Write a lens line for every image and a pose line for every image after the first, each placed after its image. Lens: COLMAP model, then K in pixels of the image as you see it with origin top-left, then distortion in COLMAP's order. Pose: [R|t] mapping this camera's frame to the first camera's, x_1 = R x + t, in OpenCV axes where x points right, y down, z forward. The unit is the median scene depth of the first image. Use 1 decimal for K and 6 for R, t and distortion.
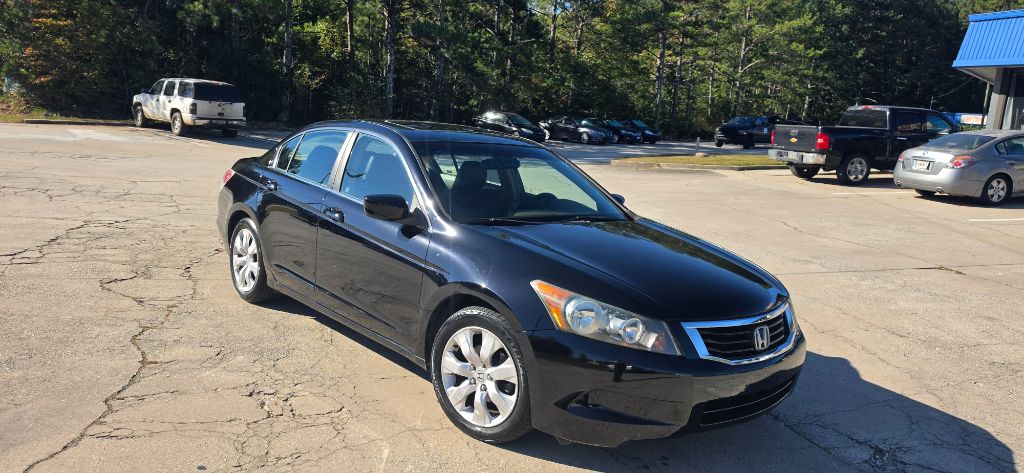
lens RADIAL K [[714.1, 0, 503.4], [0, 714.1, 261.1], [0, 0, 1]] dist [0.062387, -0.089244]
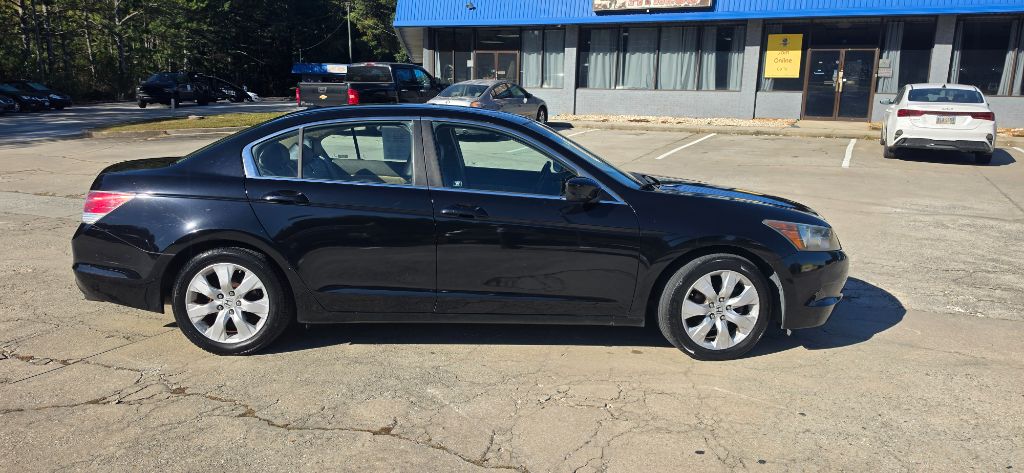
lens RADIAL K [[714.1, 0, 516.5], [0, 714.1, 243.3], [0, 0, 1]] dist [0.062387, -0.089244]
pose [[0.648275, -0.211612, 0.731410, -0.171701], [0.181918, 0.975830, 0.121087, -0.024546], [-0.739355, 0.054560, 0.671102, 0.064845]]
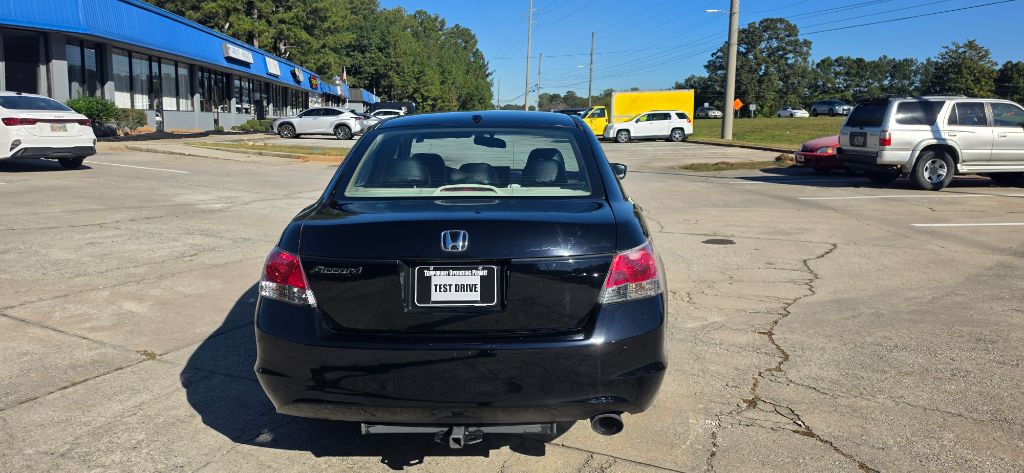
lens RADIAL K [[714.1, 0, 495.8], [0, 714.1, 236.0], [0, 0, 1]] dist [0.062387, -0.089244]
pose [[-0.744439, -0.177321, 0.643714, -0.162307], [0.076476, 0.935101, 0.346032, -0.075654], [-0.663296, 0.306829, -0.682565, 0.350924]]
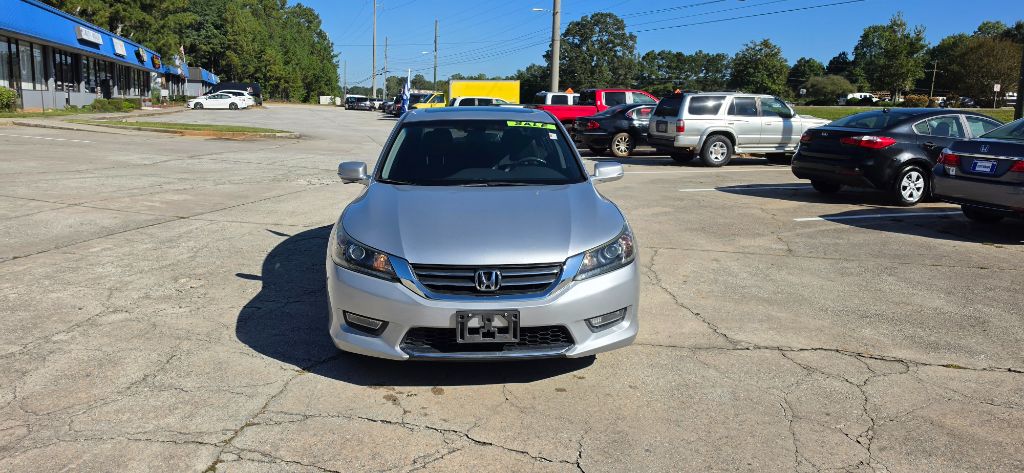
lens RADIAL K [[714.1, 0, 513.7], [0, 714.1, 242.3], [0, 0, 1]] dist [0.062387, -0.089244]
pose [[-0.874885, -0.174422, 0.451833, -0.307722], [0.014510, 0.923044, 0.384421, -0.121396], [-0.484113, 0.342880, -0.805027, 0.515033]]
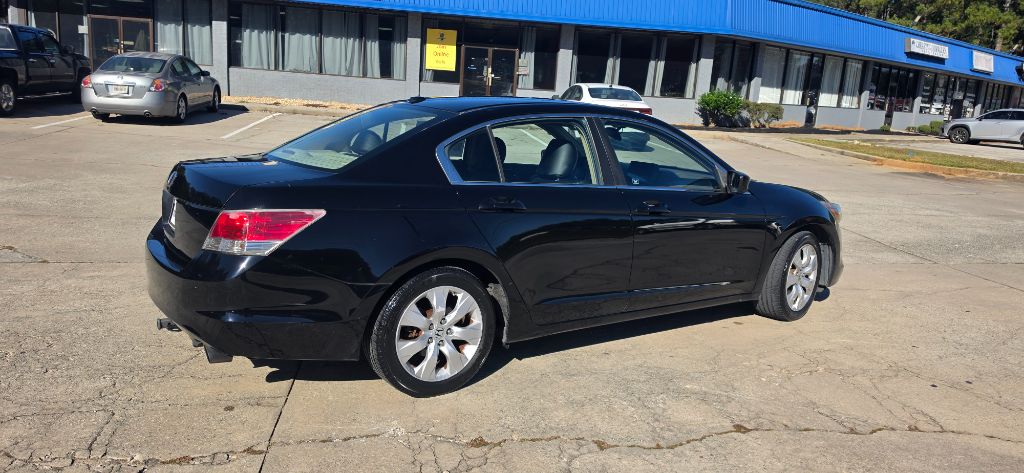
lens RADIAL K [[704.8, 0, 517.0], [0, 704.8, 245.3], [0, 0, 1]] dist [0.044979, -0.052537]
pose [[0.118147, -0.266873, 0.956462, -0.222865], [0.151115, 0.956822, 0.248307, -0.052377], [-0.981430, 0.115199, 0.153374, 0.194692]]
